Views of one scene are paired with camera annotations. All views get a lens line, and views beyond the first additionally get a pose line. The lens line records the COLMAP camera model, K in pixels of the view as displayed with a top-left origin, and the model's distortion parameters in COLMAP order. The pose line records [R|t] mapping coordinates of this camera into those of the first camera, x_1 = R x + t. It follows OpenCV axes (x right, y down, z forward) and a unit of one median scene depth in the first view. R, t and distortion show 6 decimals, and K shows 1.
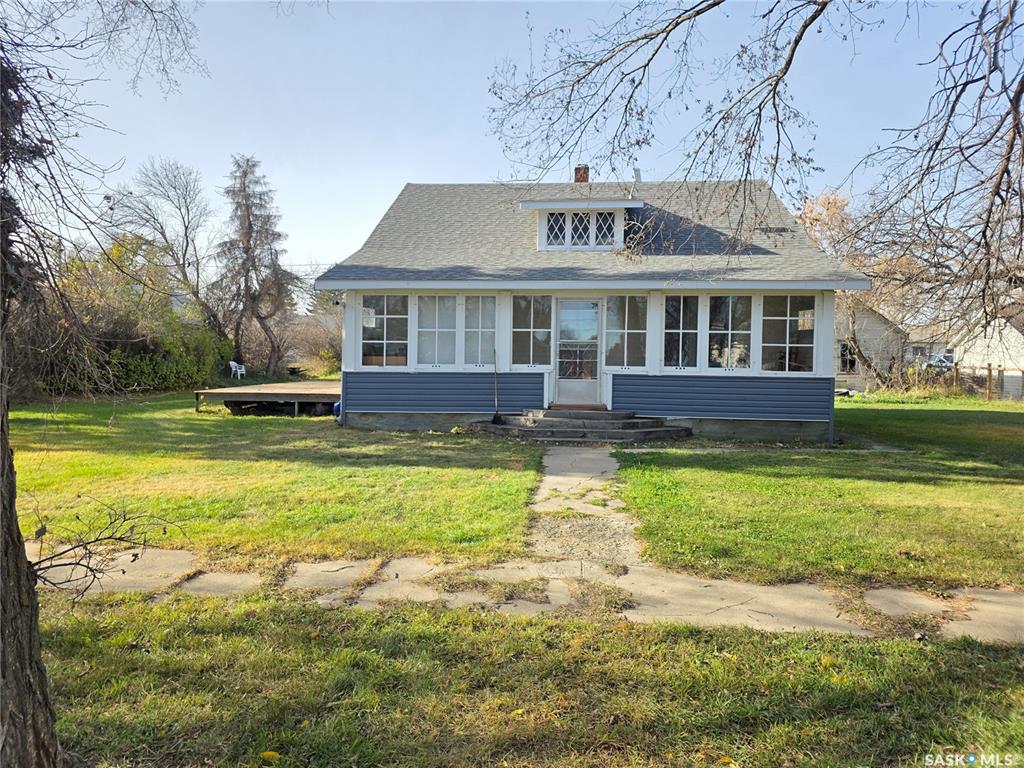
lens RADIAL K [[685.7, 0, 506.5], [0, 685.7, 378.8], [0, 0, 1]] dist [0.086087, -0.119444]
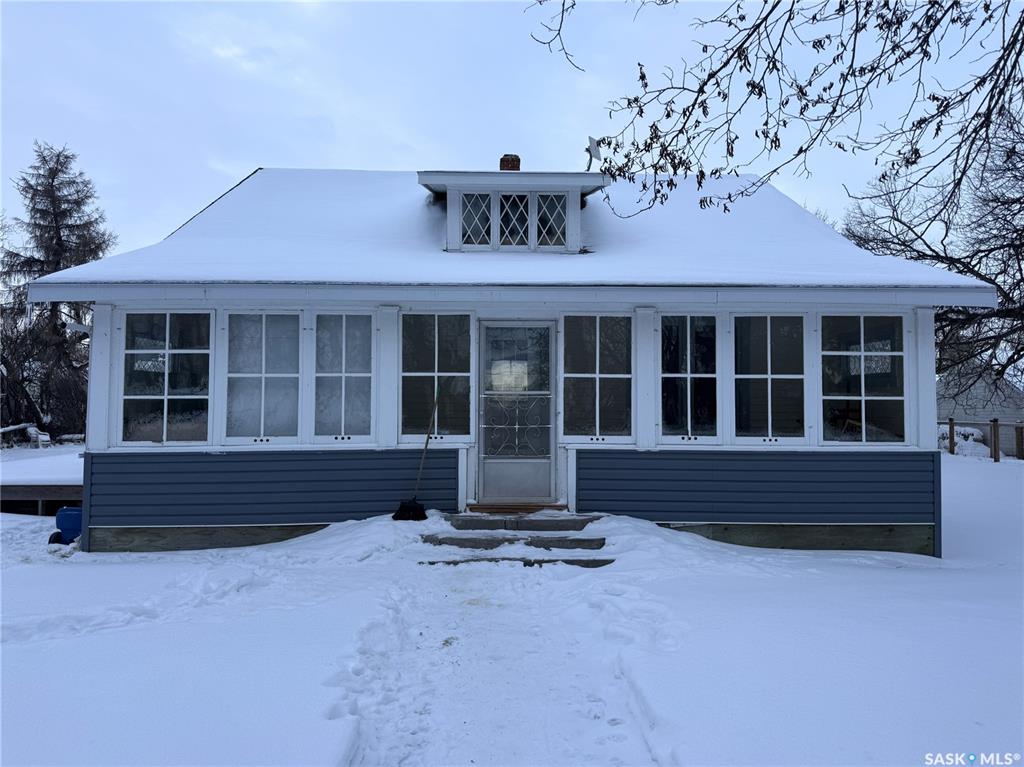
lens RADIAL K [[725.3, 0, 512.0], [0, 725.3, 383.5], [0, 0, 1]] dist [0.133557, -0.219157]
pose [[0.992657, -0.004710, 0.120871, 0.026714], [0.013376, 0.997388, -0.070983, -0.019840], [-0.120221, 0.072078, 0.990127, 0.397907]]
